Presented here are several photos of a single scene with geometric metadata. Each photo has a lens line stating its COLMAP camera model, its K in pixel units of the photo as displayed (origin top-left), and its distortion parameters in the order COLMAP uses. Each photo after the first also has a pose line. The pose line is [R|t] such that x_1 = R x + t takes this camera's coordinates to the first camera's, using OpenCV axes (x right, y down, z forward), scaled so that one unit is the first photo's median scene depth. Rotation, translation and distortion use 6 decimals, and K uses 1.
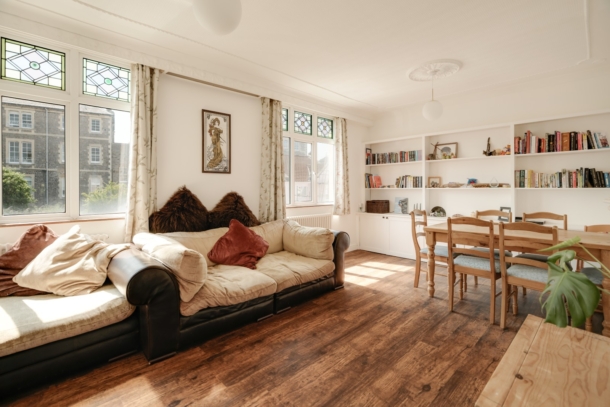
lens RADIAL K [[282.0, 0, 304.0], [0, 282.0, 186.2], [0, 0, 1]] dist [-0.001994, -0.000068]
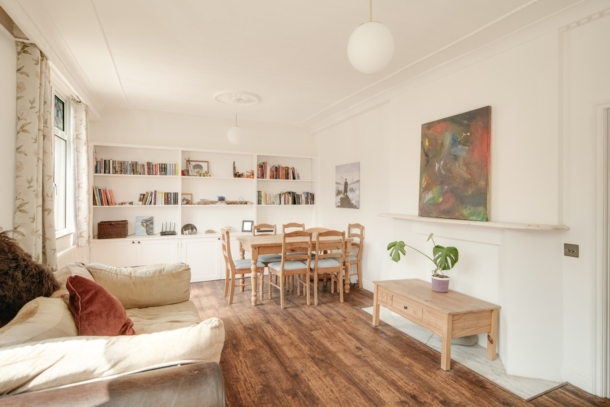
lens RADIAL K [[323.1, 0, 305.4], [0, 323.1, 191.3], [0, 0, 1]] dist [-0.003302, -0.000178]
pose [[0.339122, 0.022426, 0.940475, -0.541472], [-0.012491, 0.999735, -0.019335, -0.030009], [-0.940659, -0.005190, 0.339313, 0.296317]]
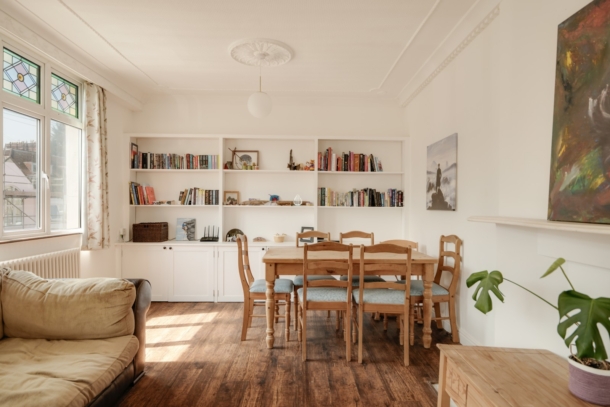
lens RADIAL K [[352.2, 0, 304.7], [0, 352.2, 205.5], [0, 0, 1]] dist [-0.002062, -0.000591]
pose [[0.678769, 0.008748, 0.734300, -0.147261], [-0.014773, 0.999889, 0.001744, 0.002154], [-0.734204, -0.012031, 0.678823, 0.226322]]
